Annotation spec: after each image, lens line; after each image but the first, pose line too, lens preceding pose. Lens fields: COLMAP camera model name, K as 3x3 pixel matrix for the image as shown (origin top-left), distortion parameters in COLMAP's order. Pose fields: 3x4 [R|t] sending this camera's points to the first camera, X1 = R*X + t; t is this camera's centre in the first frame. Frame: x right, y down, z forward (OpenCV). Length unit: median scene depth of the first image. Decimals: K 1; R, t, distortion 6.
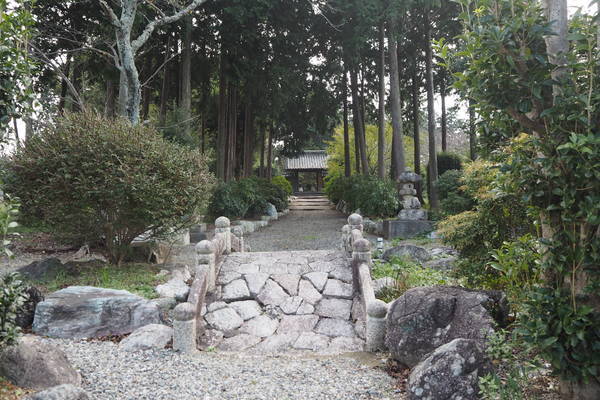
lens RADIAL K [[498.9, 0, 300.1], [0, 498.9, 199.5], [0, 0, 1]] dist [-0.057153, 0.012490]
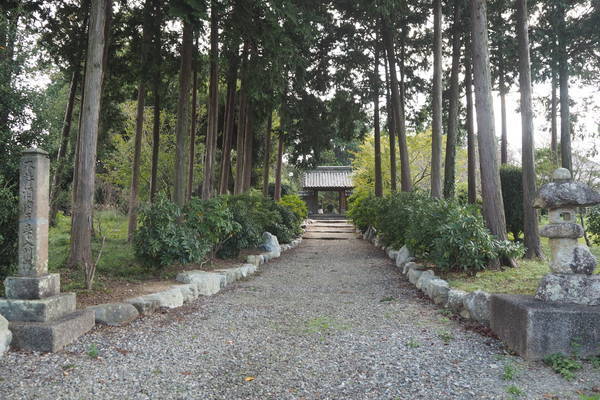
lens RADIAL K [[505.5, 0, 300.8], [0, 505.5, 200.0], [0, 0, 1]] dist [-0.018166, -0.003502]
pose [[0.998902, 0.016171, -0.043975, 0.007867], [-0.017924, 0.999048, -0.039784, -0.006642], [0.043290, 0.040528, 0.998240, 0.199406]]
